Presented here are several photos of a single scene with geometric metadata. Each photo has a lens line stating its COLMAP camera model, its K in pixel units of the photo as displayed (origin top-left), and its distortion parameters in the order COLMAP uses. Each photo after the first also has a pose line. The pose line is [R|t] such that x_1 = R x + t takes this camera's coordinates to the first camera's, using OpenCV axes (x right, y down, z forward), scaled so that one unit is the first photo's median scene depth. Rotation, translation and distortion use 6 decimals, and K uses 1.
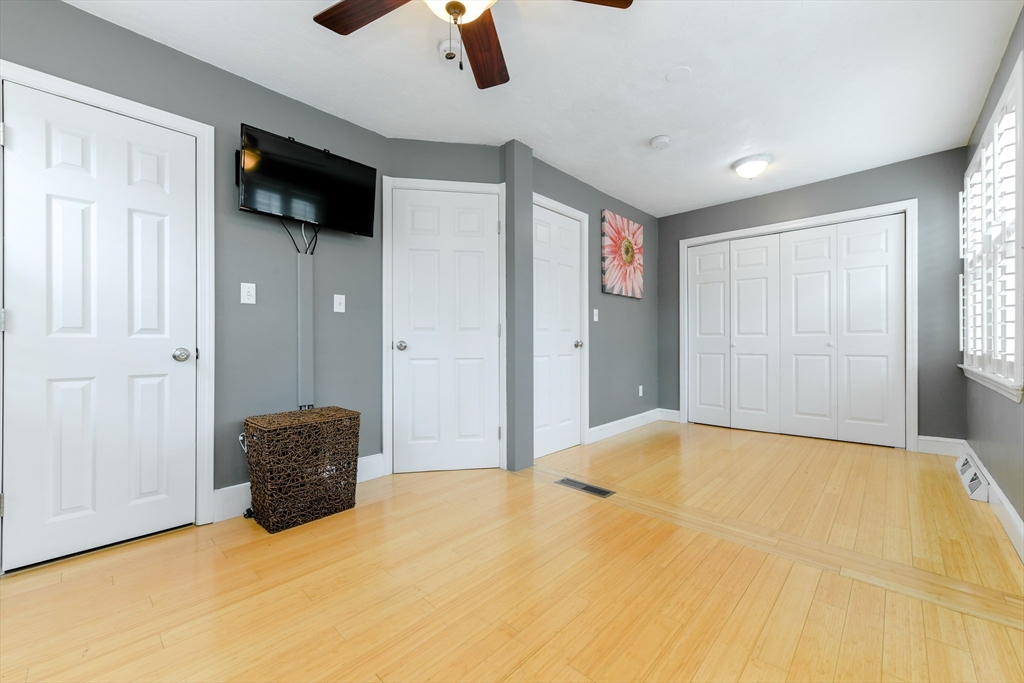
lens RADIAL K [[406.4, 0, 522.9], [0, 406.4, 342.1], [0, 0, 1]] dist [-0.000071, 0.000027]
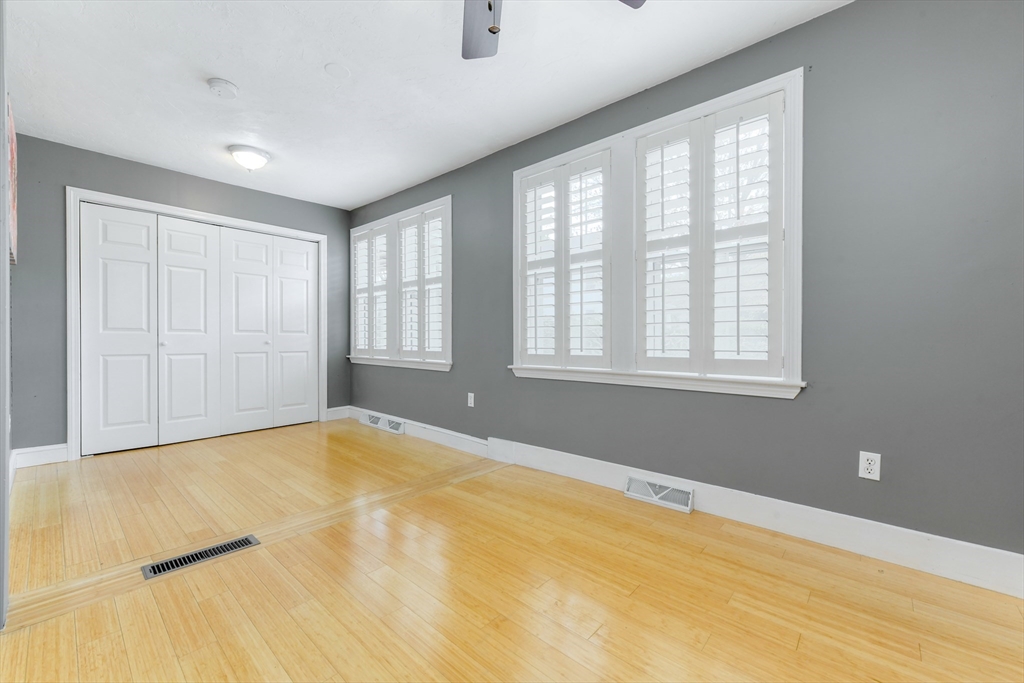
lens RADIAL K [[406.4, 0, 522.9], [0, 406.4, 342.1], [0, 0, 1]] dist [-0.000071, 0.000027]
pose [[-0.029577, -0.000747, 0.999562, -0.370655], [-0.003055, 0.999995, 0.000657, 0.001604], [-0.999558, -0.003035, -0.029579, 0.339183]]
